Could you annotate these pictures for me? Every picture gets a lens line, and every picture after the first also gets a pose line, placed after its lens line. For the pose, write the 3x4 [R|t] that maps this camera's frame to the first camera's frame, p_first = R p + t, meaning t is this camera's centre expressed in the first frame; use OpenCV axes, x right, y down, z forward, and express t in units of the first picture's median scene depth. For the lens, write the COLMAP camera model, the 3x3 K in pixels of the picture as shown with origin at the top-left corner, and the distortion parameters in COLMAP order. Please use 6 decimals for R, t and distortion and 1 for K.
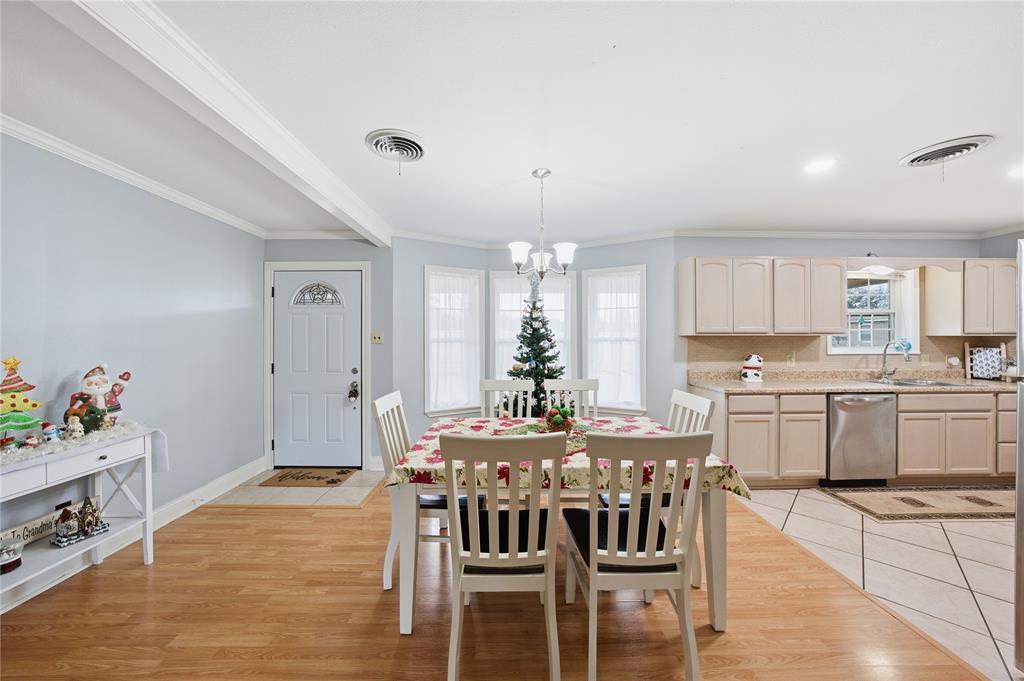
lens RADIAL K [[362.7, 0, 505.4], [0, 362.7, 337.1], [0, 0, 1]] dist [-0.020639, 0.003490]
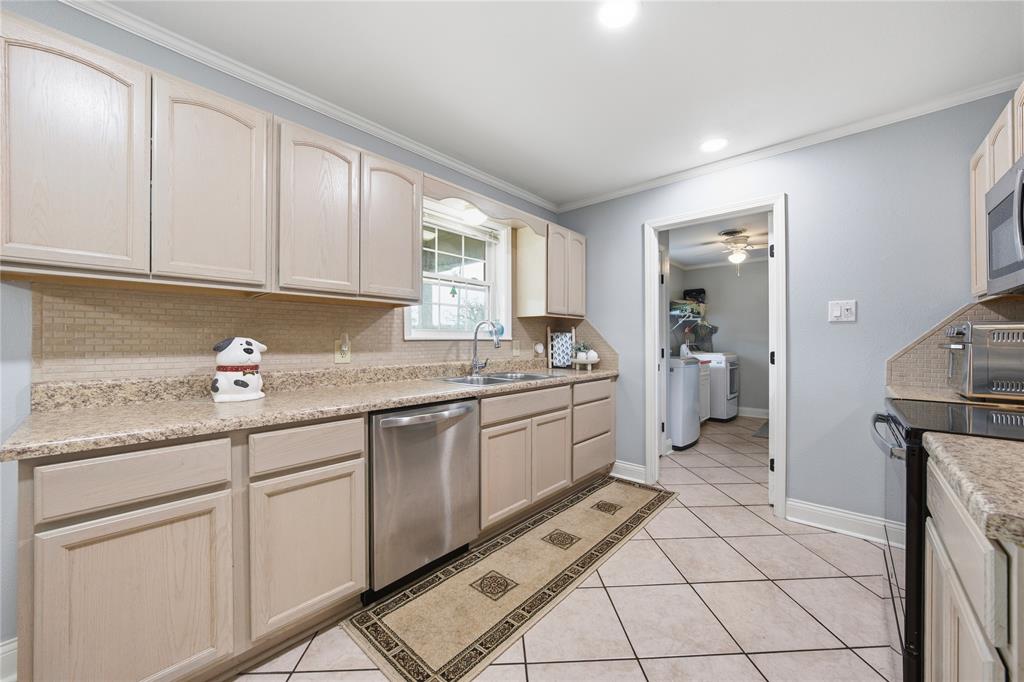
lens RADIAL K [[379.9, 0, 514.6], [0, 379.9, 341.5], [0, 0, 1]] dist [-0.014310, 0.002071]
pose [[0.669920, 0.000784, 0.742433, 0.571988], [-0.002059, 0.999998, 0.000802, 0.052575], [-0.742430, -0.002066, 0.669920, 0.449607]]
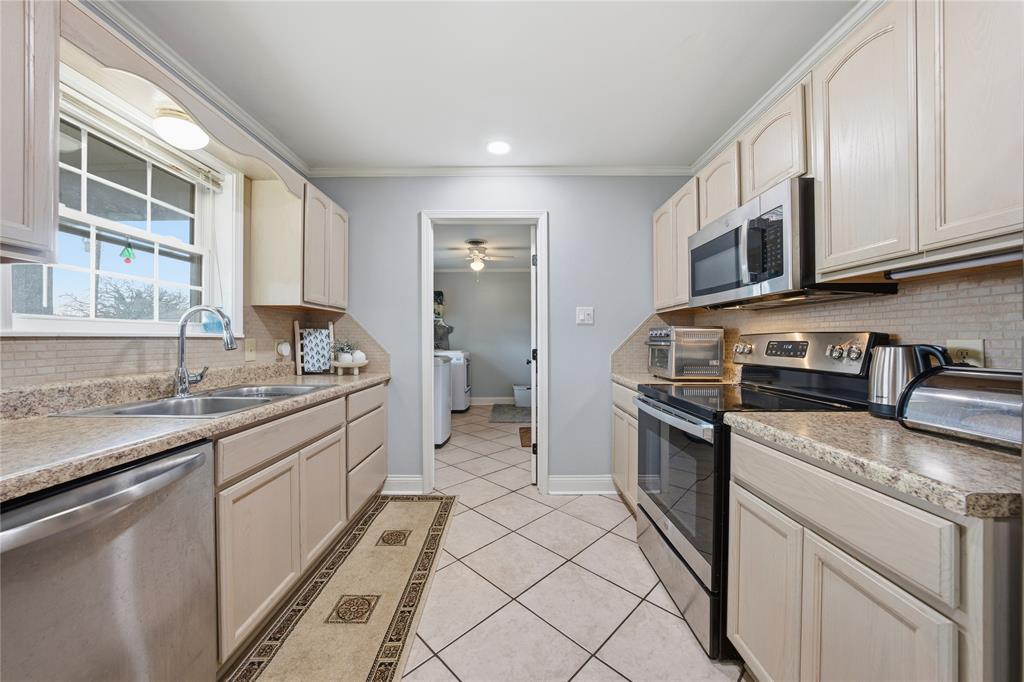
lens RADIAL K [[362.7, 0, 510.4], [0, 362.7, 340.3], [0, 0, 1]] dist [-0.020639, 0.003490]
pose [[0.009375, 0.000341, 0.999956, 0.653615], [-0.001938, 0.999998, -0.000323, 0.052982], [-0.999954, -0.001935, 0.009376, 0.613819]]
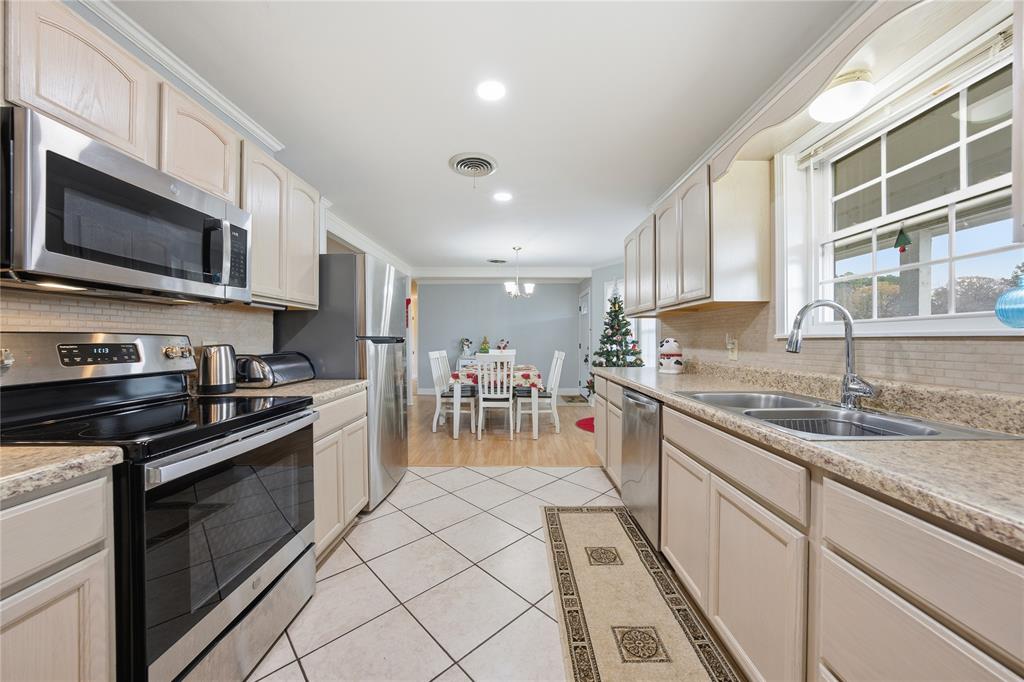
lens RADIAL K [[362.7, 0, 510.1], [0, 362.7, 340.4], [0, 0, 1]] dist [-0.020639, 0.003490]
pose [[-0.024992, 0.003546, -0.999681, 1.455956], [0.003765, 0.999987, 0.003453, 0.050187], [0.999681, -0.003677, -0.025005, 0.677181]]
